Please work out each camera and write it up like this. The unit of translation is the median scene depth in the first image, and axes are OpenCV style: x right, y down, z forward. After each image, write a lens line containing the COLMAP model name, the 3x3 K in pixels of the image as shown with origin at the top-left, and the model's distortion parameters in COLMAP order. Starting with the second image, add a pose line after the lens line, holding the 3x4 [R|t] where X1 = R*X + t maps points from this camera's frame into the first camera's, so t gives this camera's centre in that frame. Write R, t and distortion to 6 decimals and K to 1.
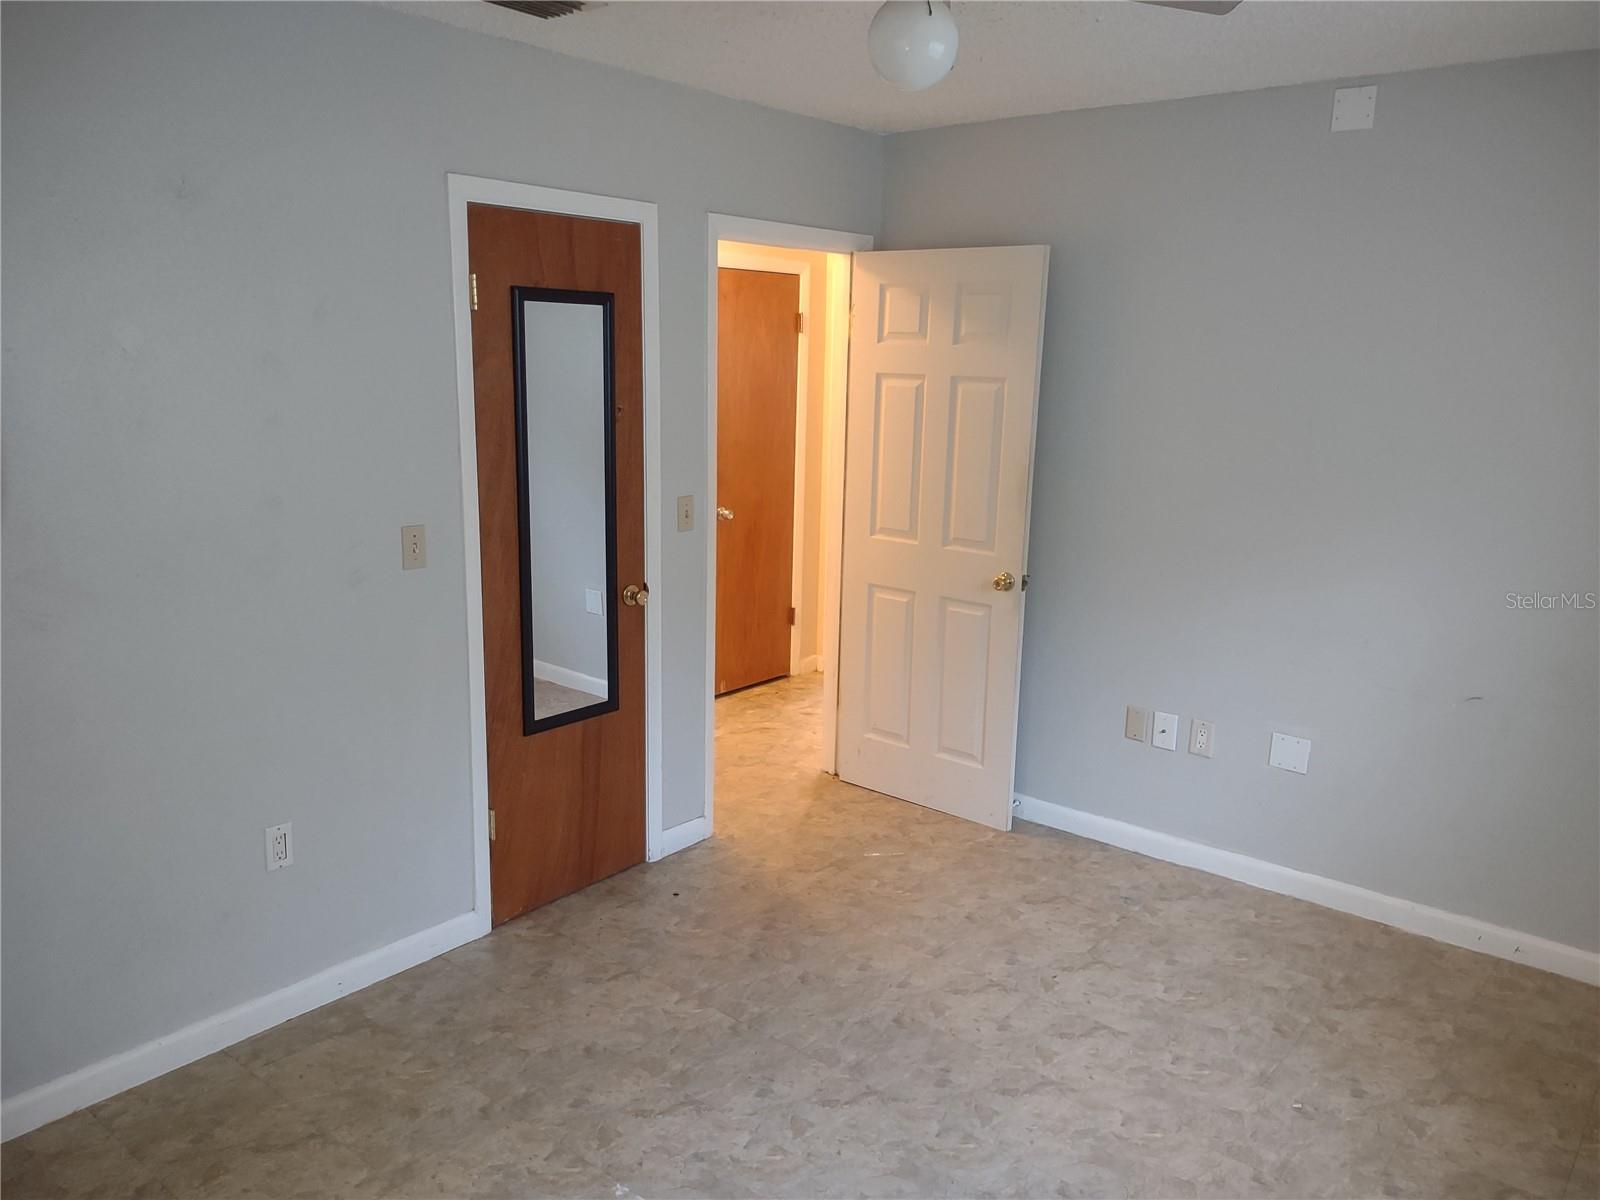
lens RADIAL K [[1200.2, 0, 797.8], [0, 1200.2, 599.1], [0, 0, 1]] dist [0.091829, -0.126927]
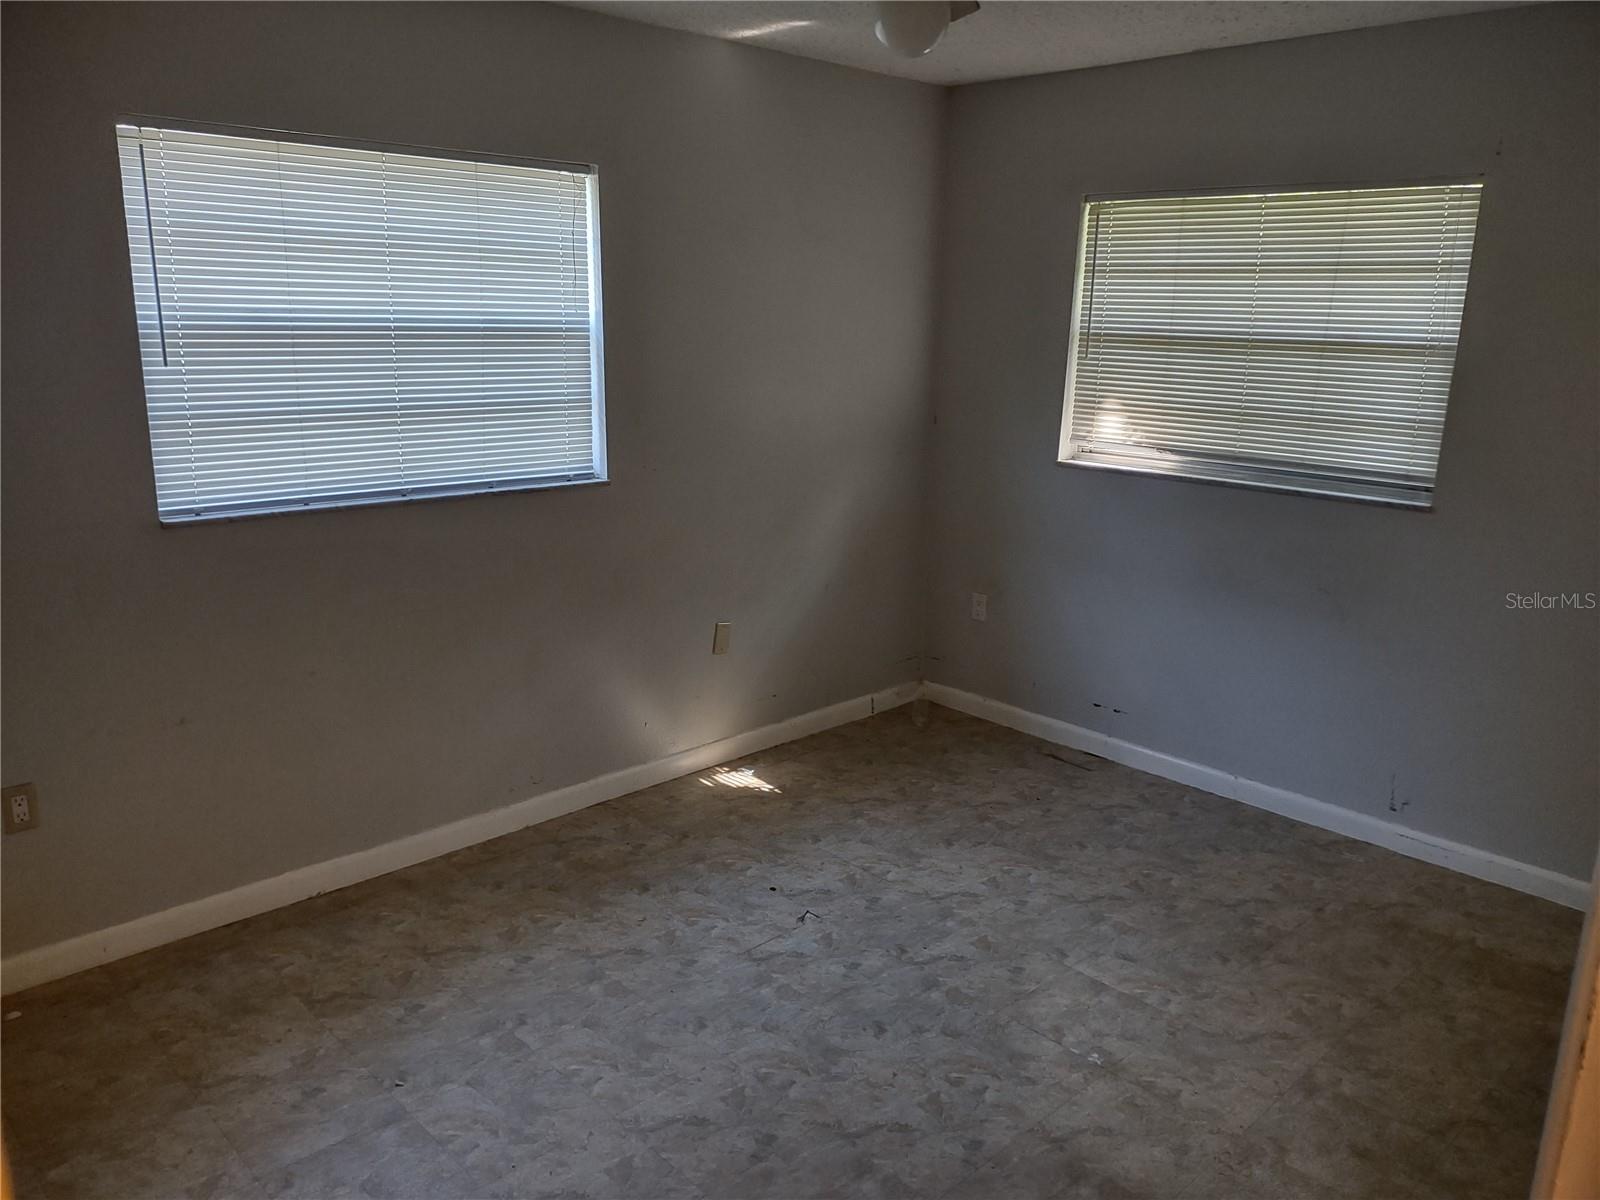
lens RADIAL K [[1200.2, 0, 797.8], [0, 1200.2, 599.1], [0, 0, 1]] dist [0.091829, -0.126927]
pose [[-0.993071, -0.066153, 0.097123, 0.037943], [-0.017570, 0.900791, 0.433898, -0.317508], [-0.116191, 0.429185, -0.895712, 1.578950]]
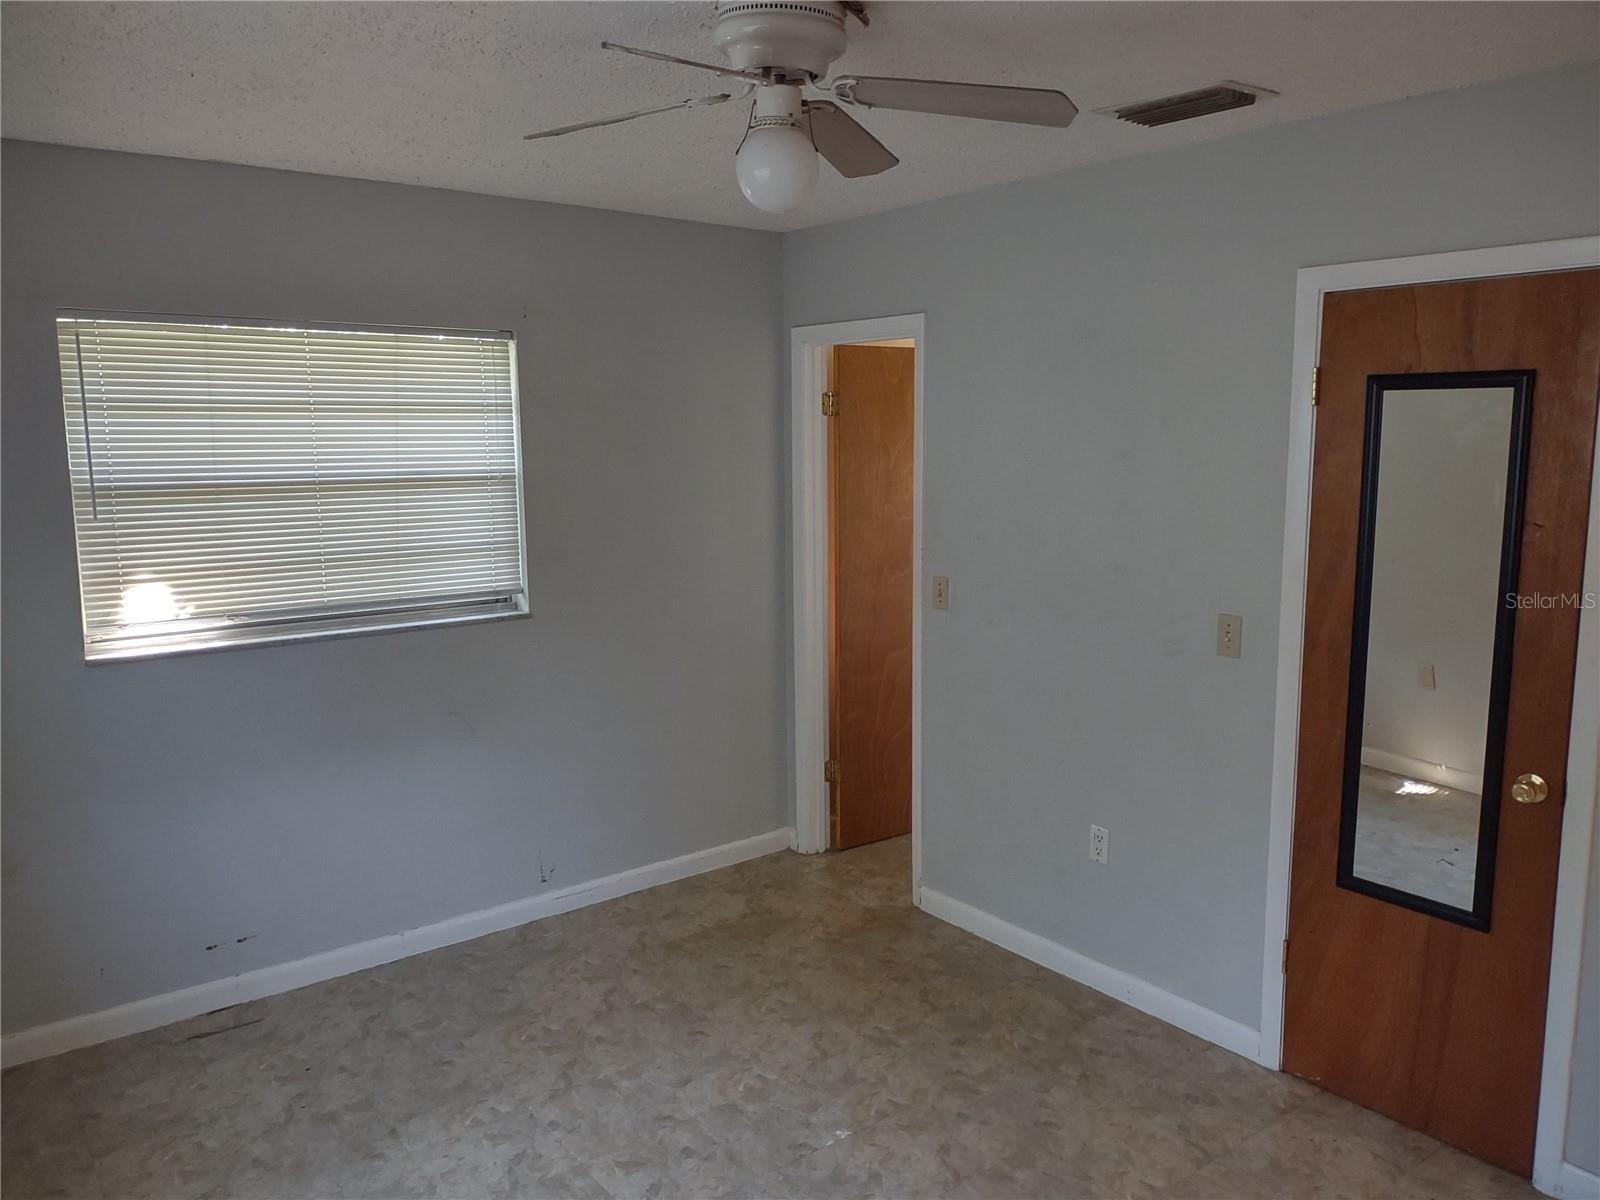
lens RADIAL K [[1200.2, 0, 797.8], [0, 1200.2, 599.1], [0, 0, 1]] dist [0.091829, -0.126927]
pose [[-0.216550, 0.123459, -0.968434, 0.826503], [-0.198102, 0.965778, 0.167418, -0.188357], [0.955961, 0.228103, -0.184682, 0.905385]]
